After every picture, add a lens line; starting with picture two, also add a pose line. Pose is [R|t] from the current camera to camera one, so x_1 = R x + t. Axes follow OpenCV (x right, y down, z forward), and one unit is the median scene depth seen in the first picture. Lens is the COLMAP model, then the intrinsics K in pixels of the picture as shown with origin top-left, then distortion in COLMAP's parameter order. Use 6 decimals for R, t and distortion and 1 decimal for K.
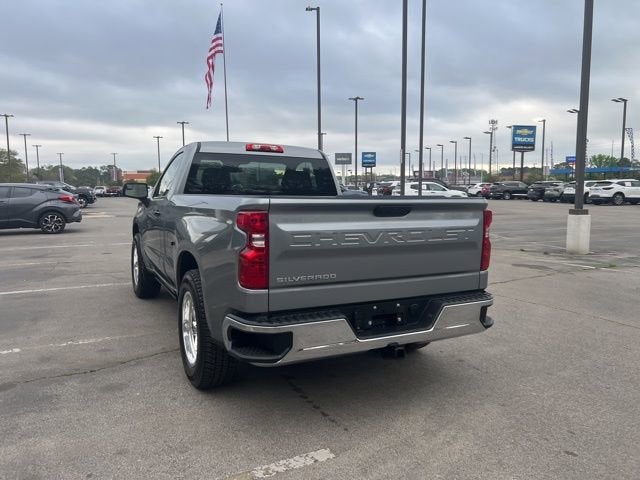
lens RADIAL K [[484.3, 0, 323.3], [0, 484.3, 236.3], [0, 0, 1]] dist [0.059216, -0.065609]
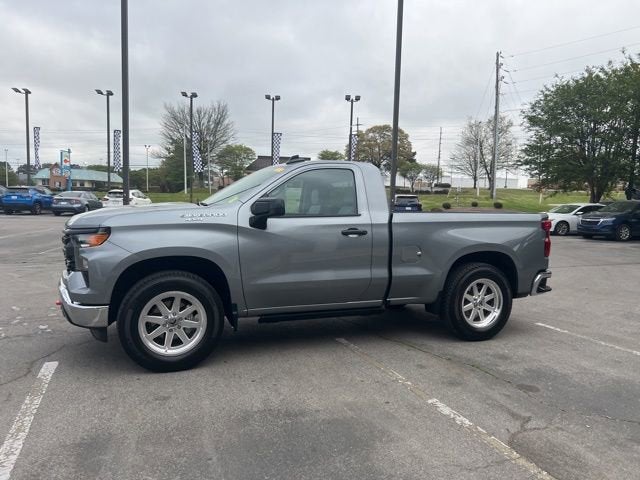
lens RADIAL K [[484.3, 0, 322.8], [0, 484.3, 242.3], [0, 0, 1]] dist [0.055583, -0.059485]
pose [[0.091035, -0.079671, 0.992656, -1.762006], [0.074516, 0.994545, 0.072988, -0.138588], [-0.993056, 0.067324, 0.096476, 1.319395]]
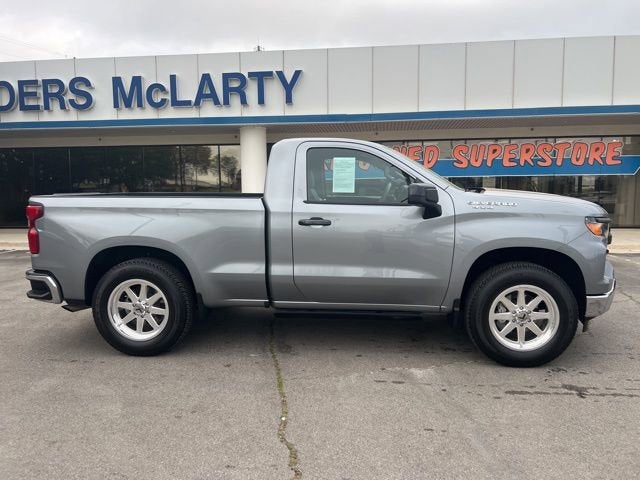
lens RADIAL K [[484.3, 0, 323.3], [0, 484.3, 236.3], [0, 0, 1]] dist [0.059216, -0.065609]
pose [[-0.541392, 0.084135, -0.836550, 0.951933], [-0.078408, 0.985592, 0.149868, -0.217395], [0.837106, 0.146730, -0.526995, 2.218249]]
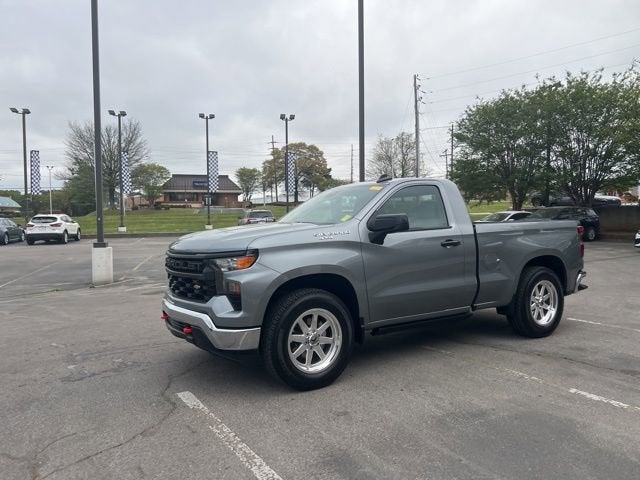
lens RADIAL K [[484.3, 0, 323.3], [0, 484.3, 236.3], [0, 0, 1]] dist [0.059216, -0.065609]
pose [[-0.091998, -0.034227, 0.995171, -1.819387], [0.112677, 0.992632, 0.044556, -0.188076], [-0.989363, 0.116232, -0.087464, 1.841065]]
